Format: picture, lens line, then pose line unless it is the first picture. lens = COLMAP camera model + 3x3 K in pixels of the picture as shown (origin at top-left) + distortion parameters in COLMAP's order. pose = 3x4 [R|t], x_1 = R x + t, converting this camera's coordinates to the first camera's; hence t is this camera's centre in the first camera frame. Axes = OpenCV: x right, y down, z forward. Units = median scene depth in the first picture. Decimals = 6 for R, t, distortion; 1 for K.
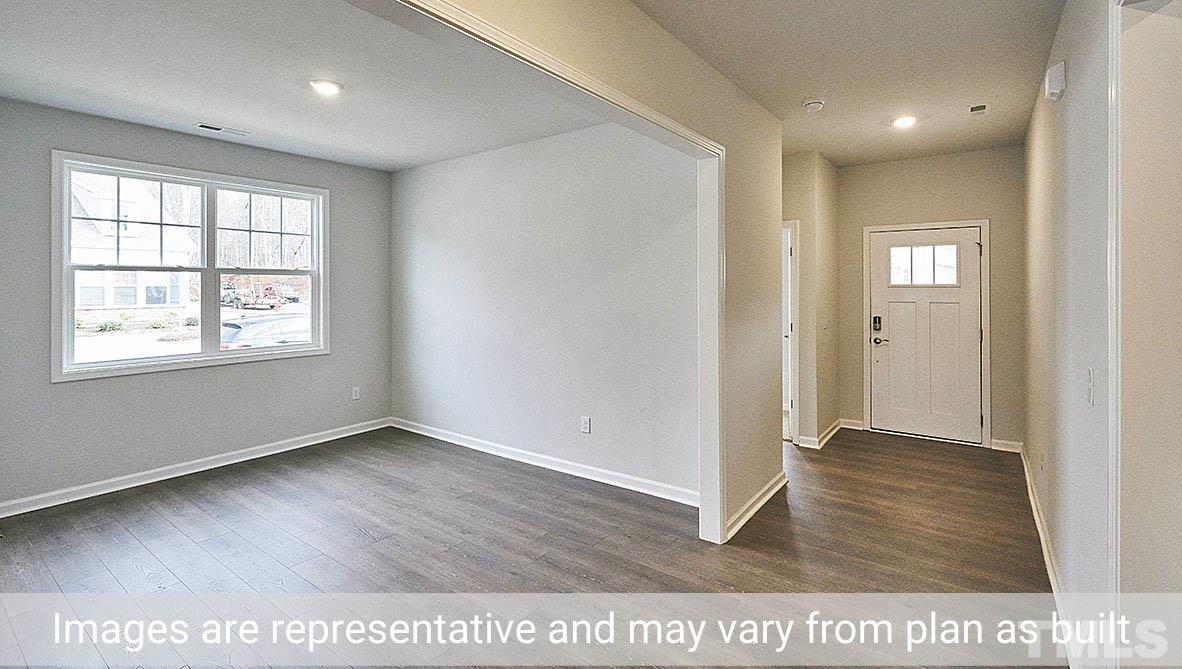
lens RADIAL K [[526.0, 0, 591.5], [0, 526.0, 286.6], [0, 0, 1]] dist [-0.000841, 0.001243]
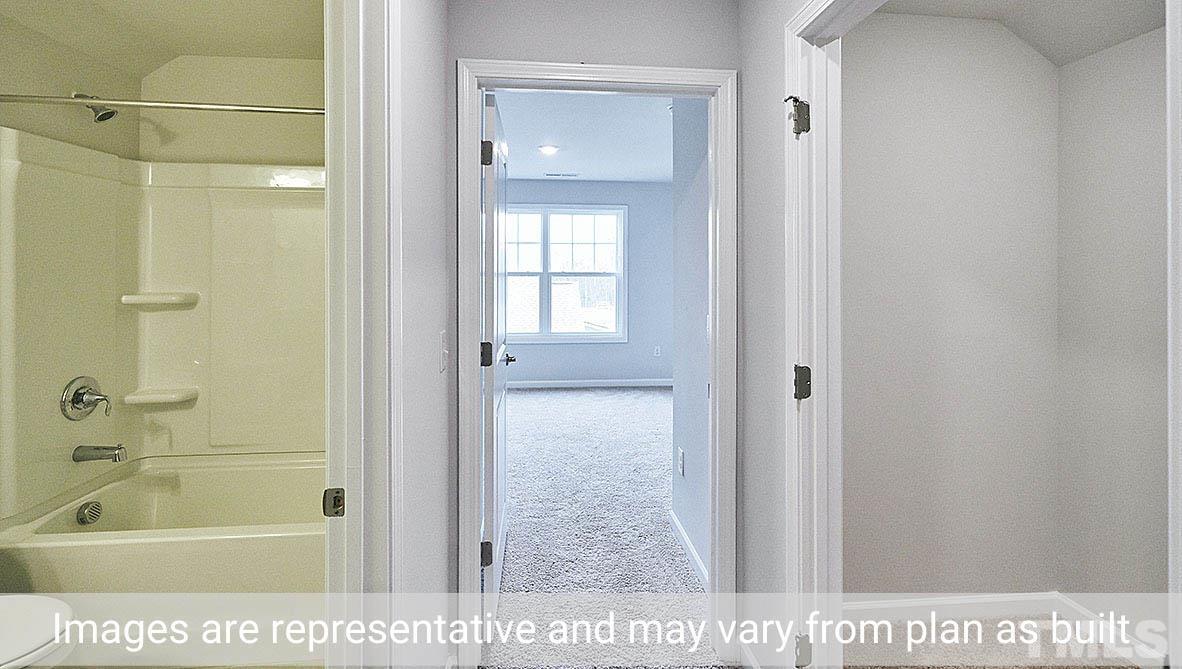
lens RADIAL K [[526.0, 0, 582.7], [0, 526.0, 288.7], [0, 0, 1]] dist [-0.000841, 0.001243]
pose [[0.658956, 0.006967, -0.752149, 0.385236], [-0.002738, 0.999973, 0.006864, -0.001606], [0.752177, -0.002464, 0.658957, 0.157150]]
